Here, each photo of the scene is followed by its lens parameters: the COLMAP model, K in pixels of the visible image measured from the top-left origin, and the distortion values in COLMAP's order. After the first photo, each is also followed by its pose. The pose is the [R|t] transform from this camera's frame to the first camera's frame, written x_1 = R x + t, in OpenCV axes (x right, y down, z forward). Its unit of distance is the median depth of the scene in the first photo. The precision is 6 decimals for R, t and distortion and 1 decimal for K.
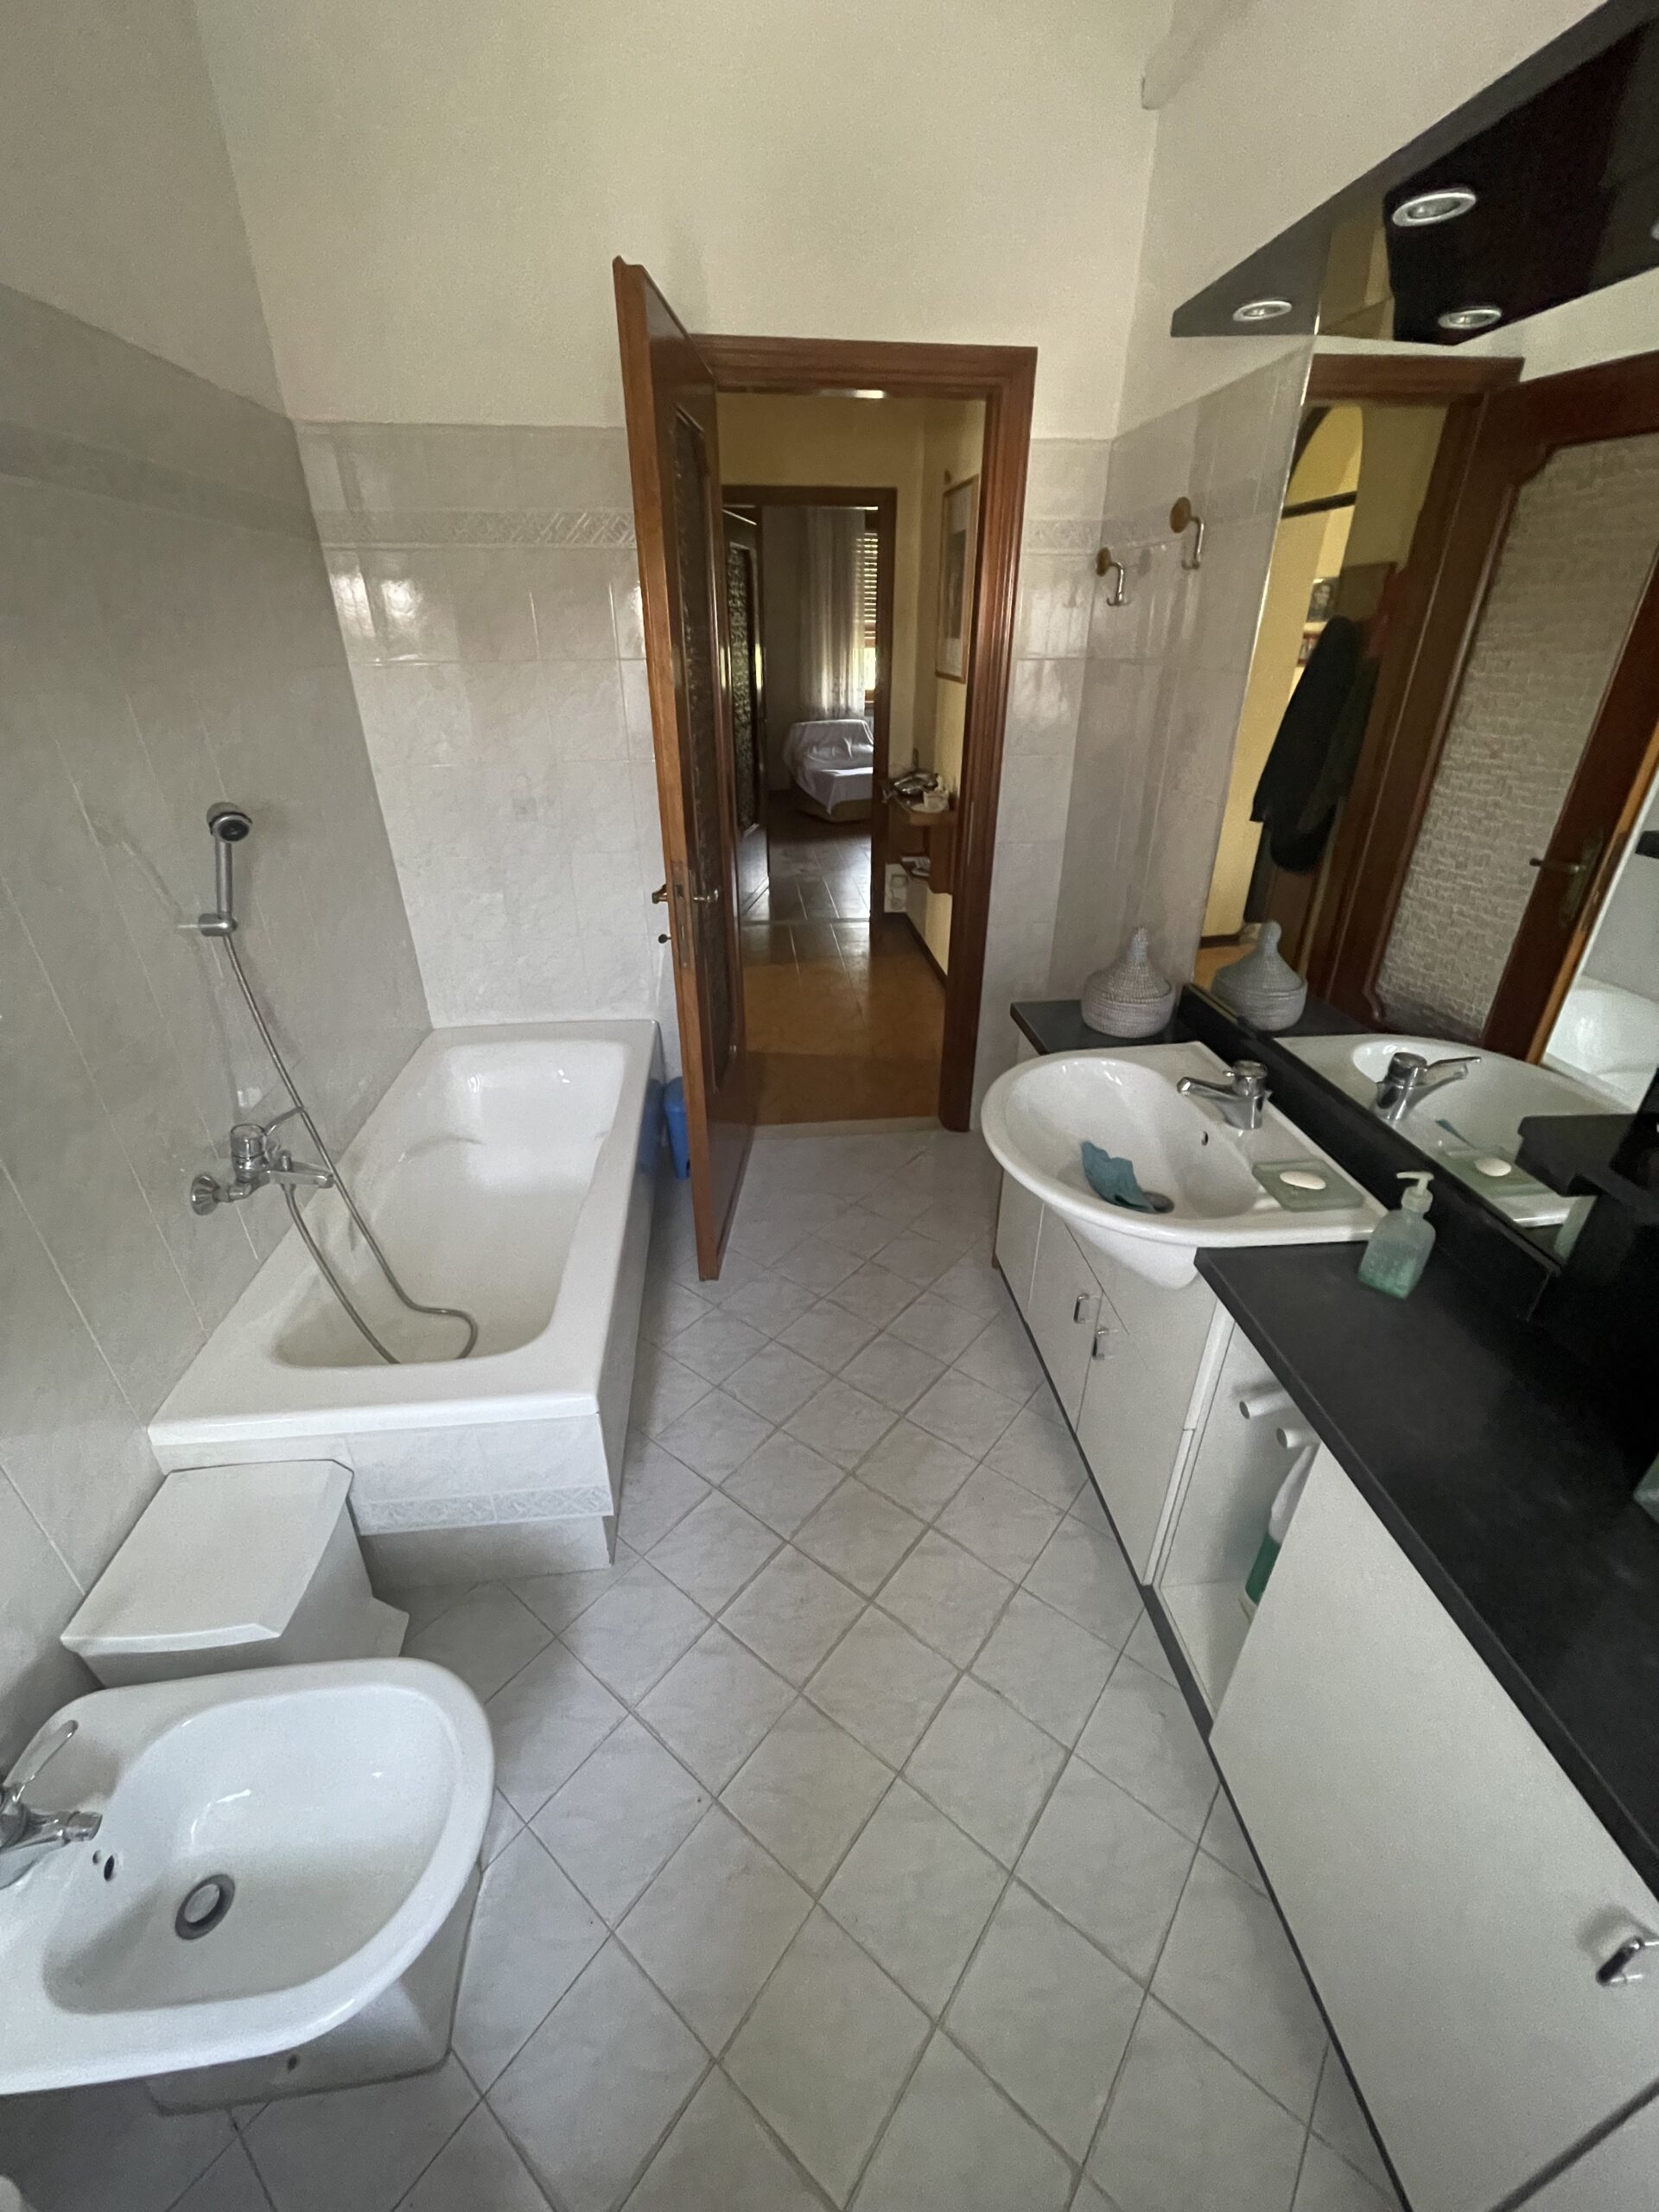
lens RADIAL K [[889.5, 0, 833.1], [0, 889.5, 1107.3], [0, 0, 1]] dist [-0.006679, -0.000079]
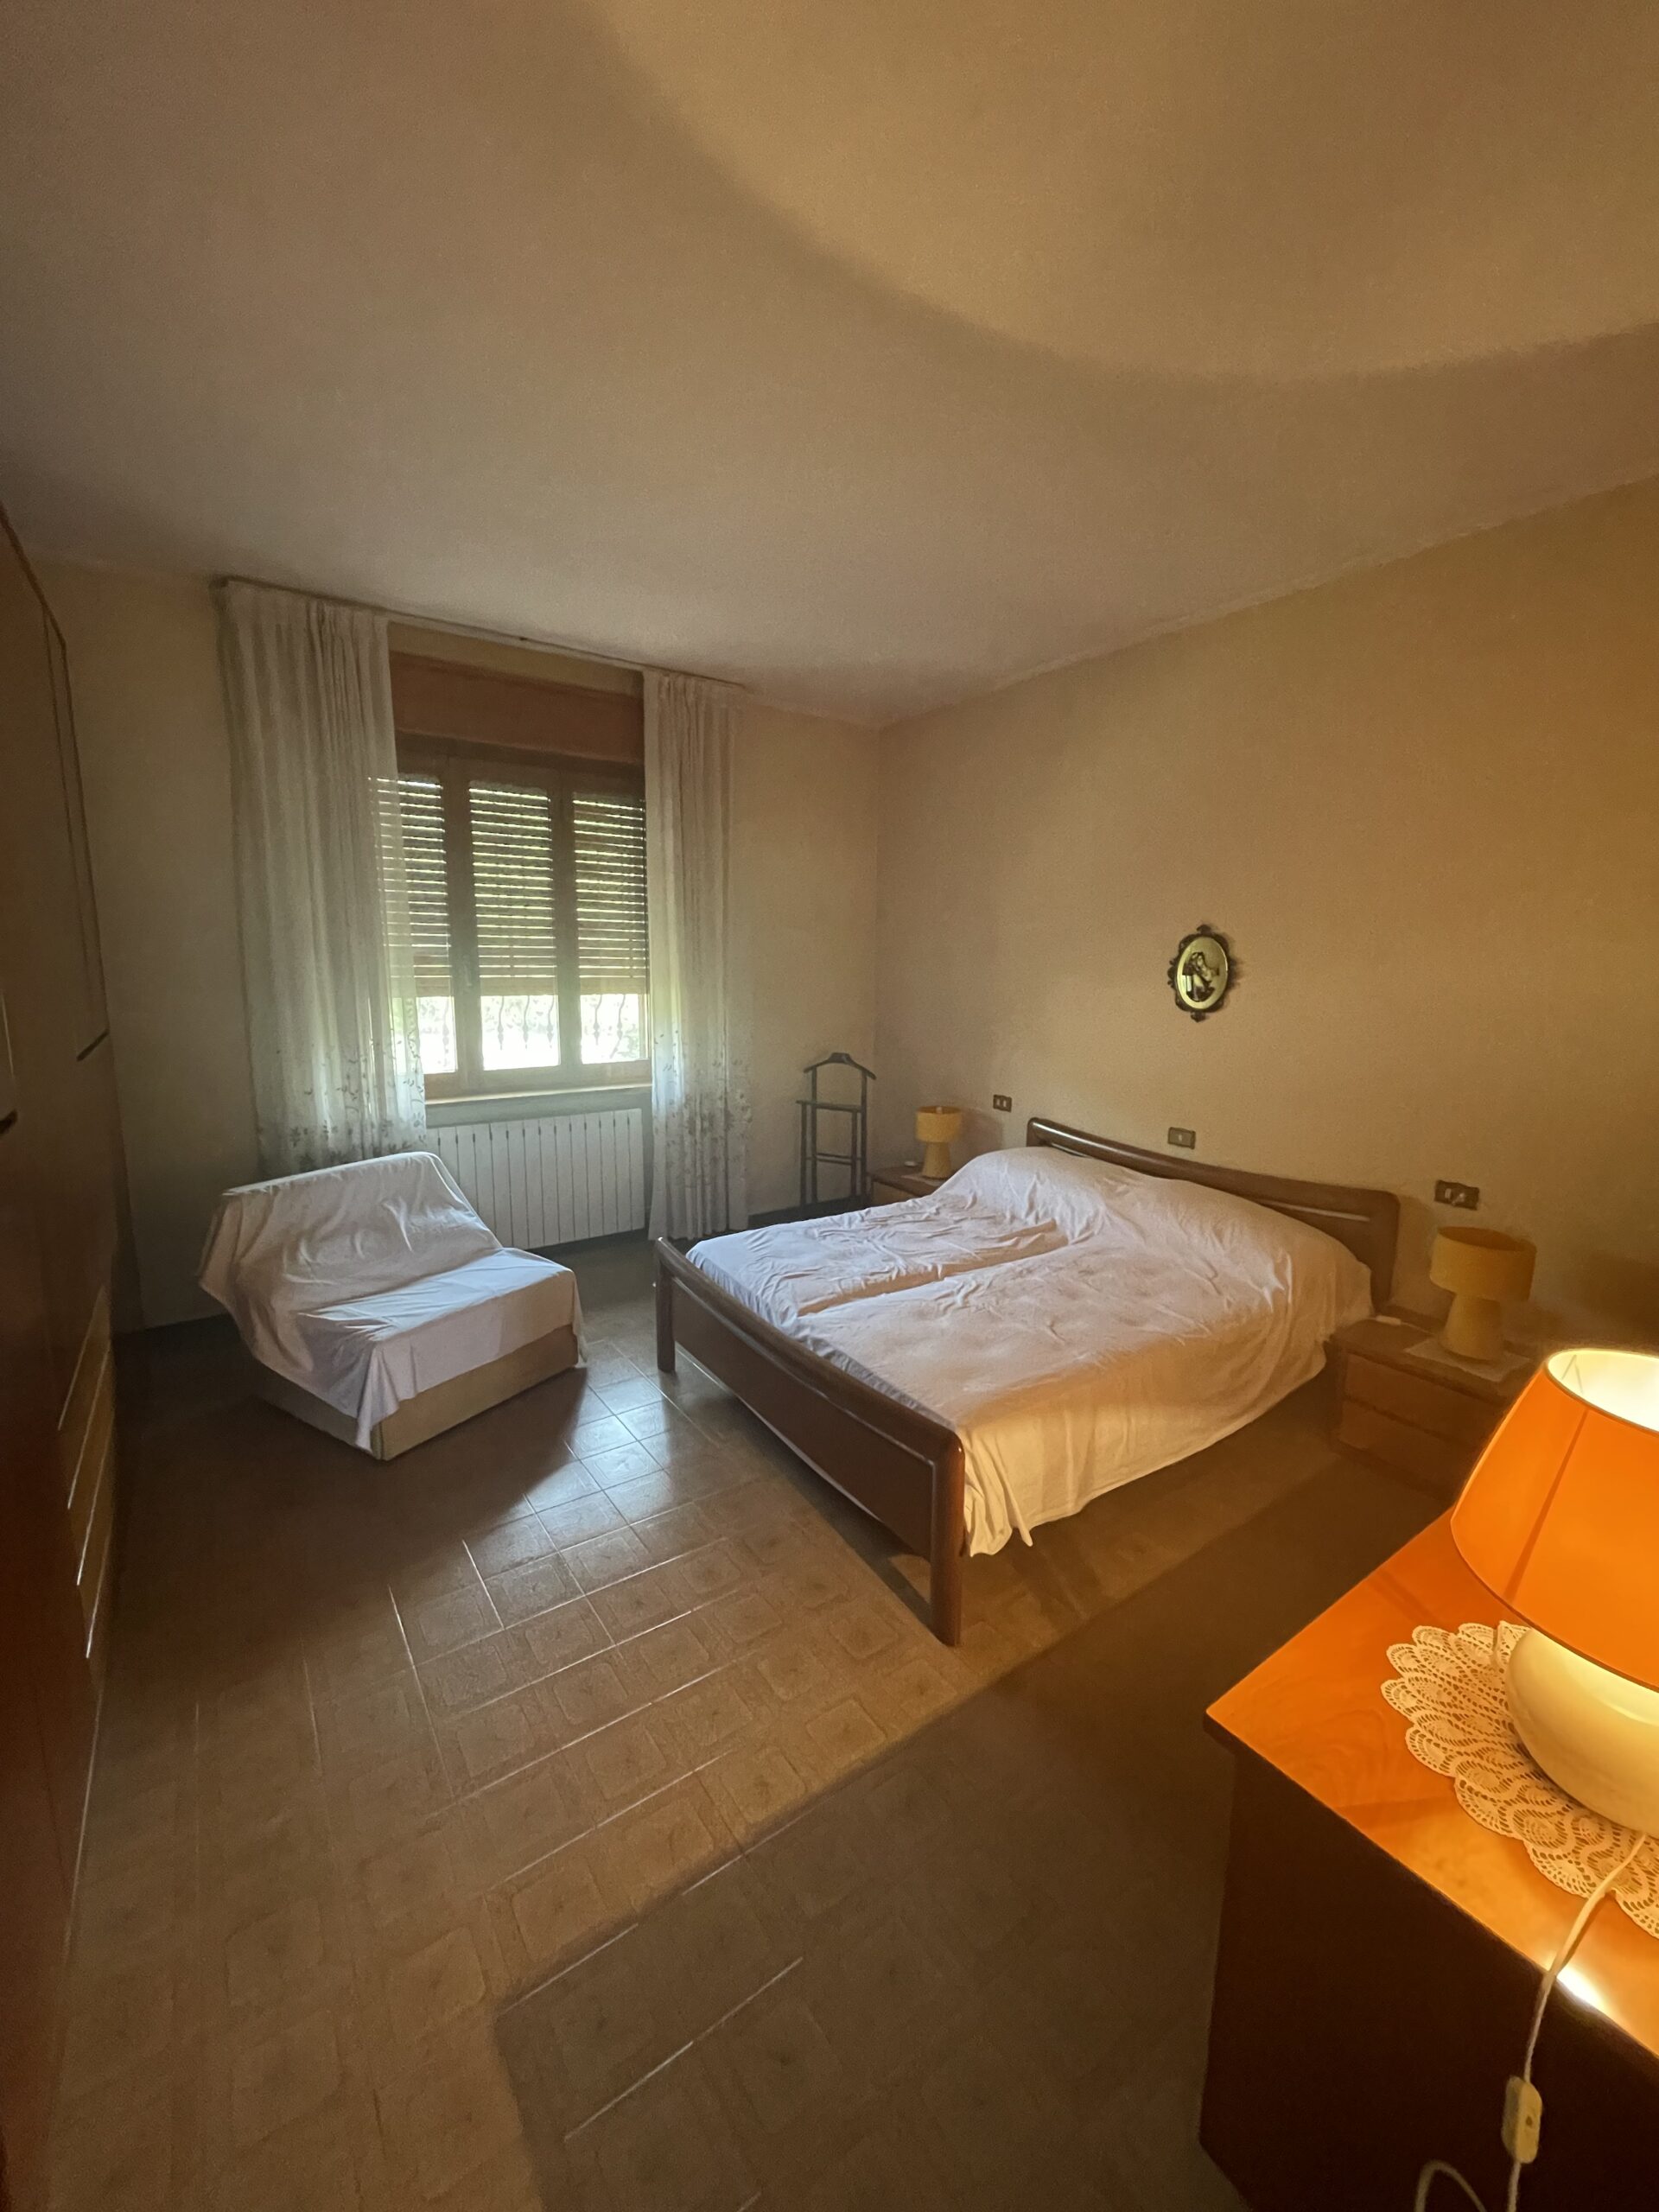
lens RADIAL K [[889.5, 0, 833.5], [0, 889.5, 1106.8], [0, 0, 1]] dist [-0.006679, -0.000079]
pose [[0.872017, -0.077565, 0.483291, -0.002106], [0.225293, 0.940162, -0.255615, -0.302736], [-0.434545, 0.331782, 0.837312, 0.551723]]
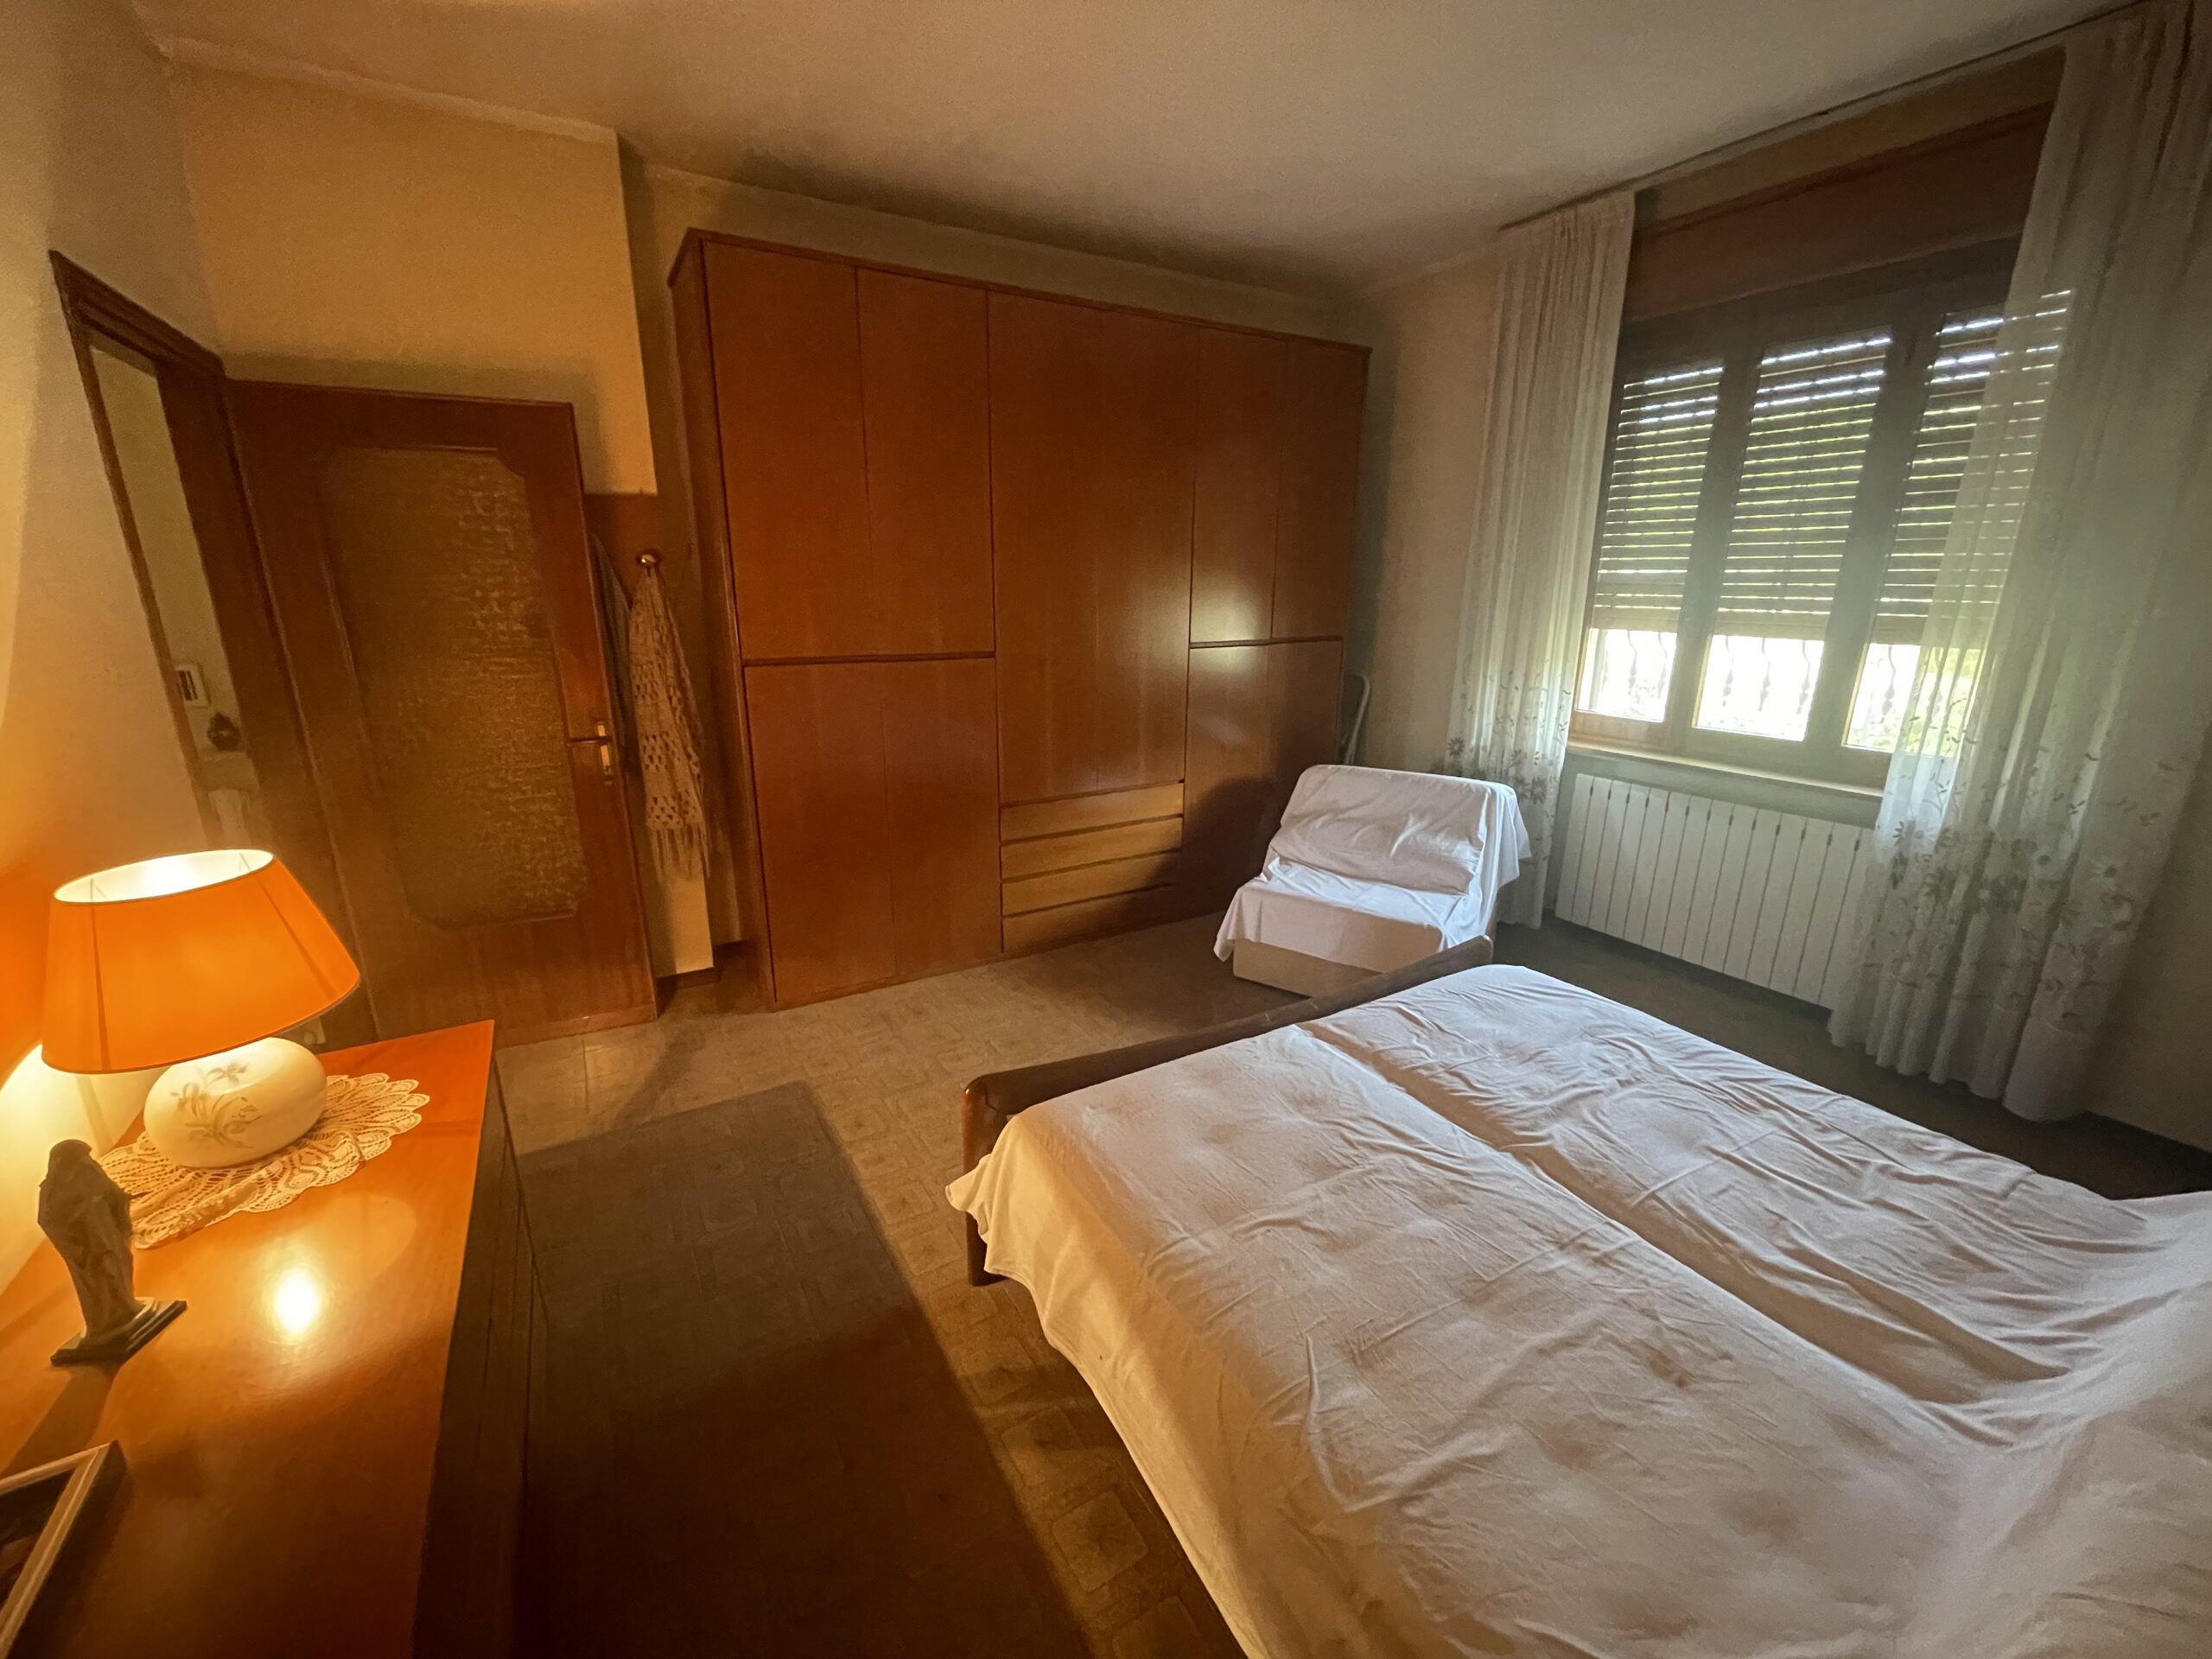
lens RADIAL K [[889.5, 0, 1102.1], [0, 889.5, 829.4], [0, 0, 1]] dist [-0.006679, -0.000079]
pose [[0.417249, 0.242835, -0.875748, 0.332377], [-0.430613, 0.901425, 0.044790, -0.356115], [0.800297, 0.358420, 0.480686, 0.659353]]
